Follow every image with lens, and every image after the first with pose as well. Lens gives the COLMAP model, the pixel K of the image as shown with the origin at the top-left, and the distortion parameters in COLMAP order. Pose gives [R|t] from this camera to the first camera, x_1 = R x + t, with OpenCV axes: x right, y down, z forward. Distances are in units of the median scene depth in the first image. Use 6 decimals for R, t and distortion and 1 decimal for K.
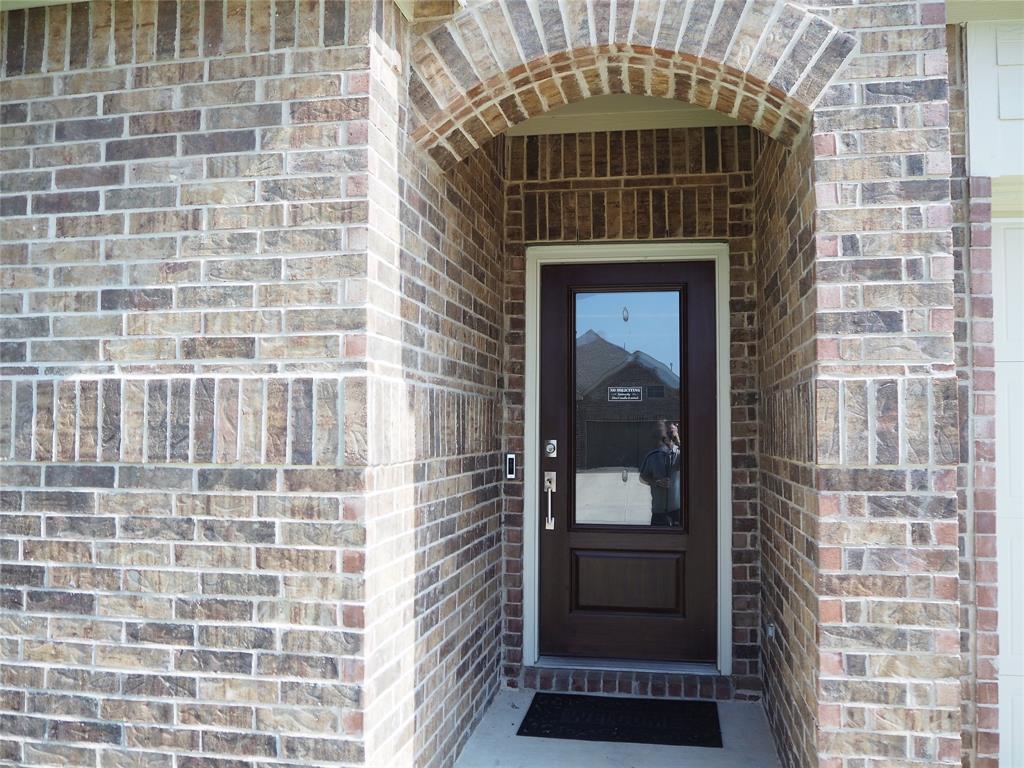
lens RADIAL K [[852.6, 0, 512.0], [0, 852.6, 384.0], [0, 0, 1]] dist [-0.062567, 0.045467]
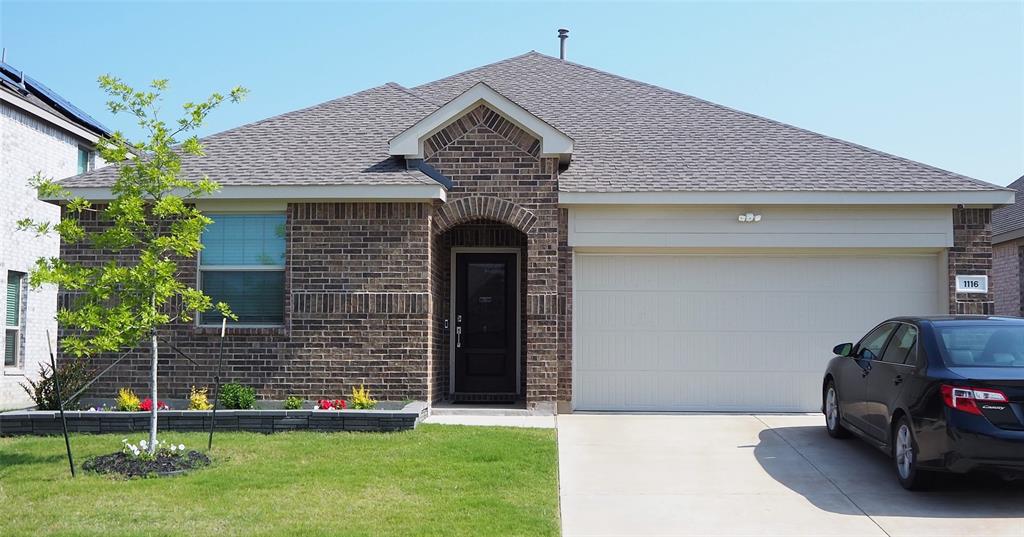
lens RADIAL K [[869.2, 0, 512.0], [0, 869.2, 268.5], [0, 0, 1]] dist [-0.003644, -0.000285]
pose [[0.987883, 0.012093, 0.154732, -0.430128], [-0.007038, 0.999425, -0.033177, 0.007953], [-0.155044, 0.031686, 0.987399, -3.525027]]
